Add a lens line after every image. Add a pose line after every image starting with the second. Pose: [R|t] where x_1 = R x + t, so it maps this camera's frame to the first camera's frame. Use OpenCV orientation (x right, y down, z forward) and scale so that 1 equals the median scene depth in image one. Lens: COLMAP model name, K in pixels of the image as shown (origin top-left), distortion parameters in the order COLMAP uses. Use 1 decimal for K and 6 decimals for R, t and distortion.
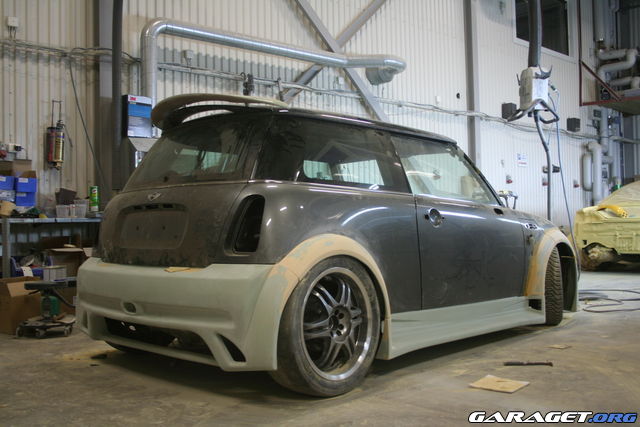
lens RADIAL K [[659.8, 0, 310.1], [0, 659.8, 215.3], [0, 0, 1]] dist [-0.117865, 0.159259]
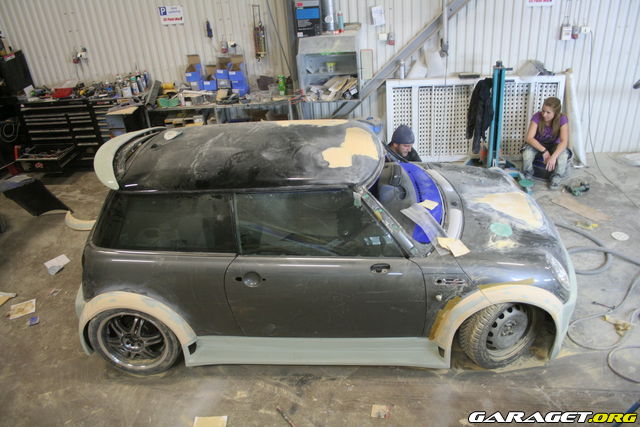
lens RADIAL K [[533.0, 0, 320.0], [0, 533.0, 213.5], [0, 0, 1]] dist [-0.157671, 0.149455]
pose [[0.647196, 0.351638, -0.676378, 0.536743], [0.073921, 0.854130, 0.514780, -0.352853], [0.758731, -0.383162, 0.526796, 0.414170]]
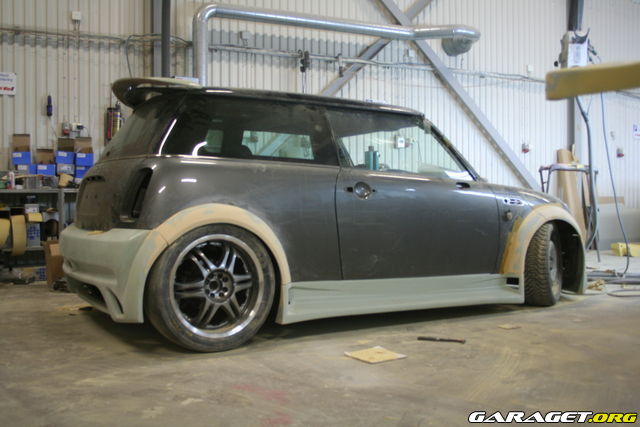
lens RADIAL K [[659.8, 0, 310.1], [0, 659.8, 215.3], [0, 0, 1]] dist [-0.117865, 0.159259]
pose [[0.963805, 0.020022, -0.265857, 0.243976], [-0.009658, 0.999144, 0.040235, 0.001326], [0.266435, -0.036211, 0.963173, -0.000257]]
